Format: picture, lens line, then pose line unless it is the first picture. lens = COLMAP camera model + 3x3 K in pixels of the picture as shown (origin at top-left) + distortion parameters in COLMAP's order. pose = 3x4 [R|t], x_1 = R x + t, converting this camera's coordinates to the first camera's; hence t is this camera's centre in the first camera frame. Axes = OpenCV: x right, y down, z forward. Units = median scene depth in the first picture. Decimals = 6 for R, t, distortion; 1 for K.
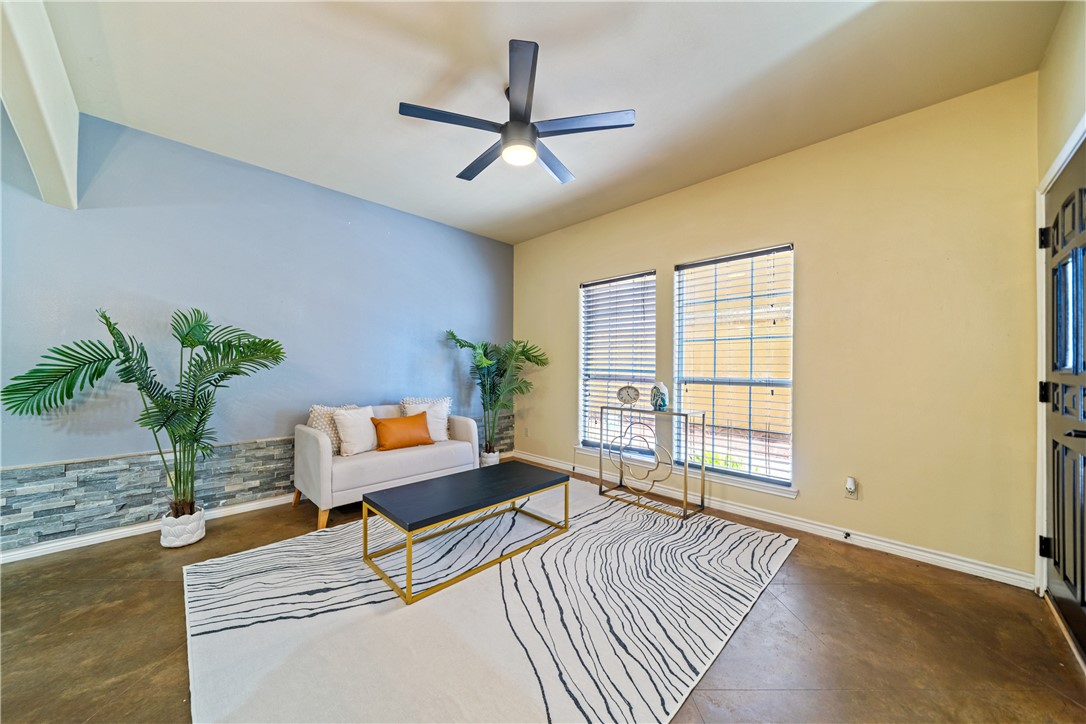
lens RADIAL K [[368.8, 0, 549.6], [0, 368.8, 365.3], [0, 0, 1]] dist [-0.006528, 0.000907]
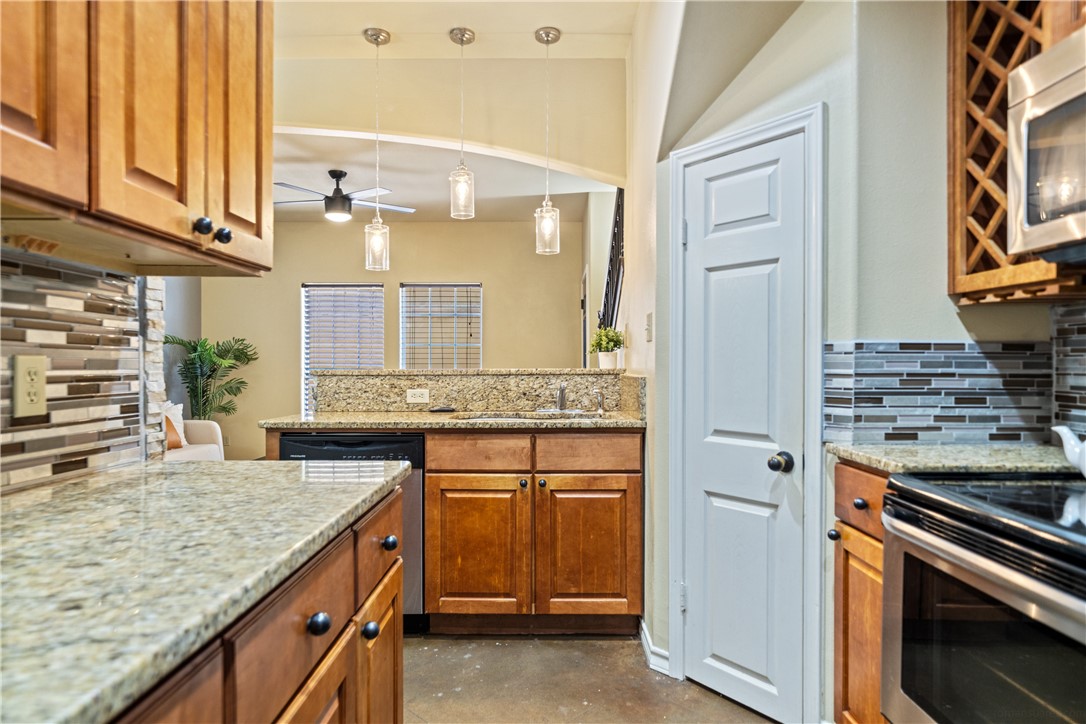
lens RADIAL K [[627.8, 0, 535.8], [0, 627.8, 368.9], [0, 0, 1]] dist [-0.001290, 0.002470]
pose [[0.722771, -0.007203, 0.691050, -0.844591], [0.000195, 0.999948, 0.010218, -0.008759], [-0.691087, -0.007251, 0.722735, -0.887120]]
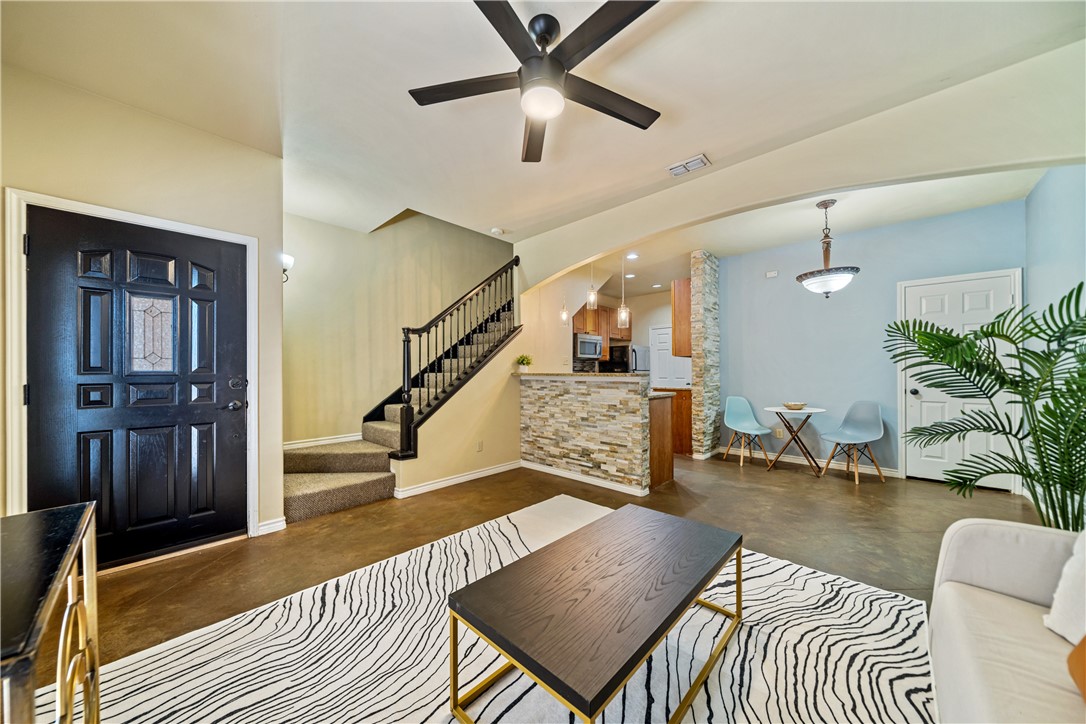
lens RADIAL K [[368.8, 0, 538.9], [0, 368.8, 370.6], [0, 0, 1]] dist [-0.006528, 0.000907]
pose [[-0.999974, -0.001645, -0.006981, -0.048706], [-0.001581, 0.999956, -0.009257, 0.006976], [0.006996, -0.009245, -0.999933, 1.249856]]
